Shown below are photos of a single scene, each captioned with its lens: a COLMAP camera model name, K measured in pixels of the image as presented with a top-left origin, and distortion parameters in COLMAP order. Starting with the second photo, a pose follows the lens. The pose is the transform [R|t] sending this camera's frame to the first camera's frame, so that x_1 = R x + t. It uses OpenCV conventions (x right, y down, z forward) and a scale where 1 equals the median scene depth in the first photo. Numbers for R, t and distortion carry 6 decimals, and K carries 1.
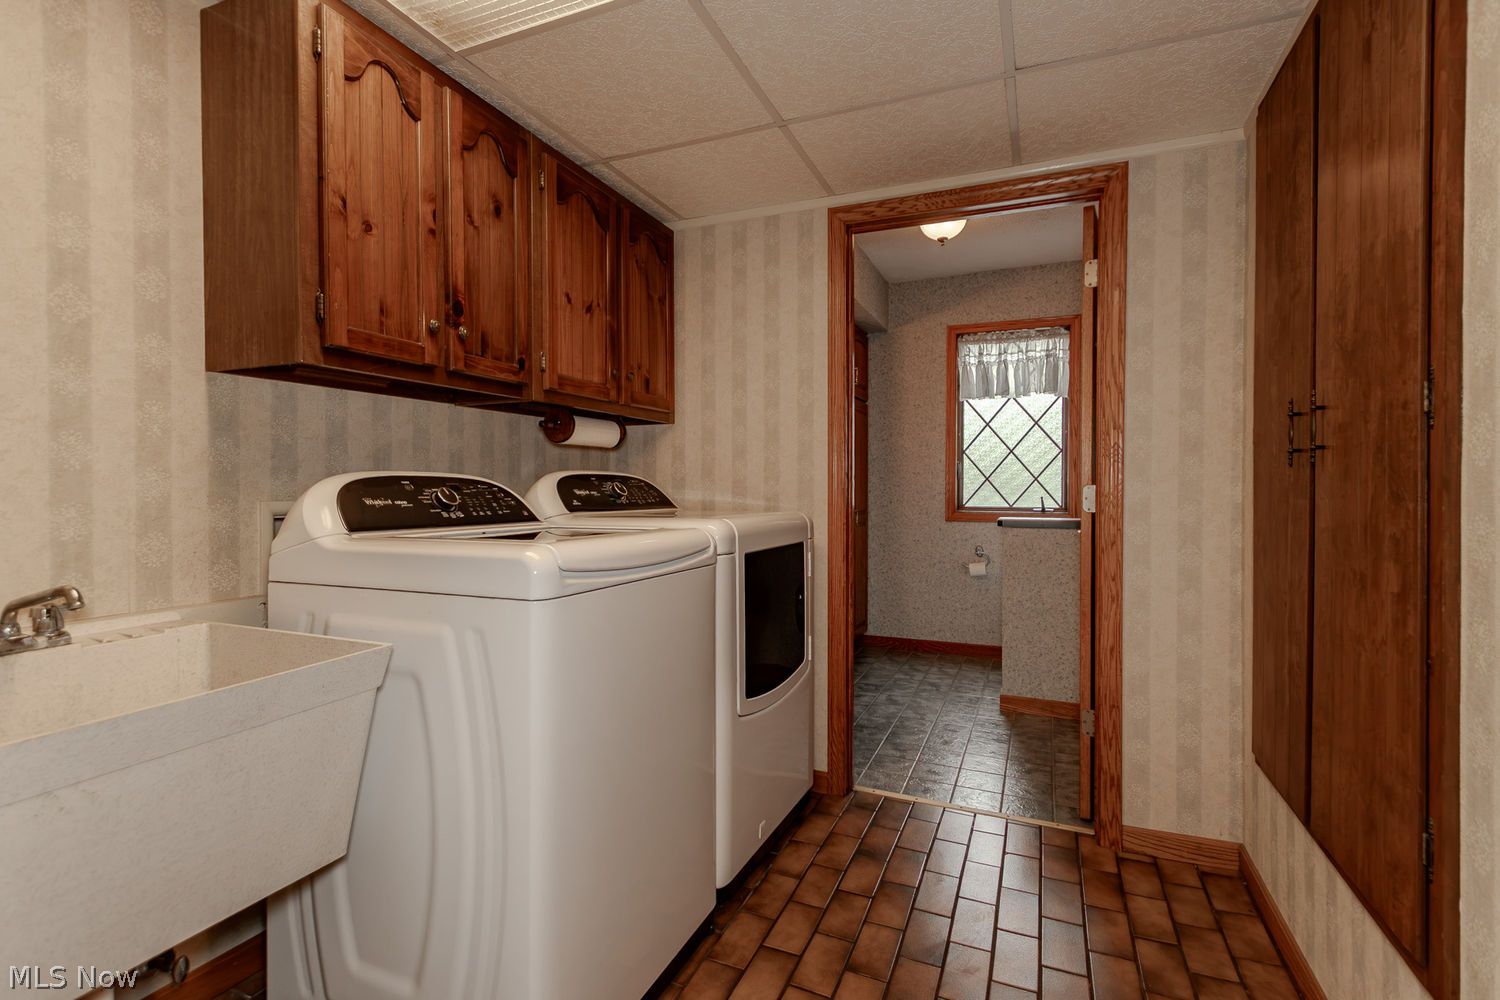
lens RADIAL K [[708.3, 0, 753.6], [0, 708.3, 497.8], [0, 0, 1]] dist [0.000727, 0.000010]
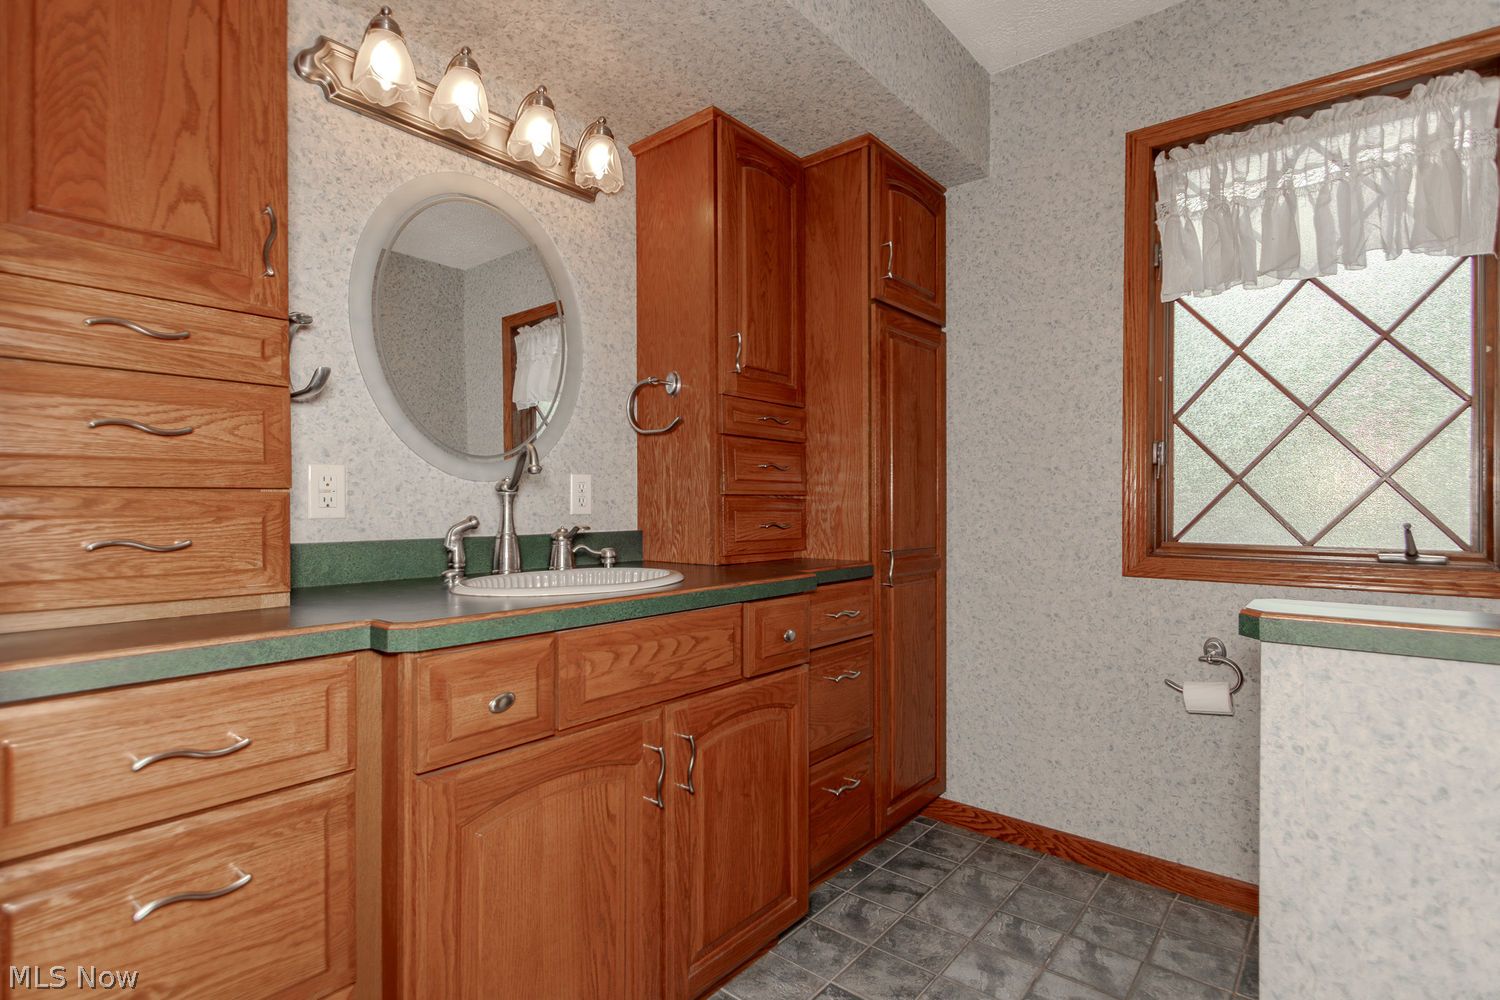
lens RADIAL K [[657.9, 0, 746.5], [0, 657.9, 501.3], [0, 0, 1]] dist [-0.001148, -0.000733]
pose [[0.933726, -0.001248, -0.357987, 0.198395], [-0.002441, 0.999948, -0.009853, -0.008556], [0.357981, 0.010074, 0.933675, 0.533825]]
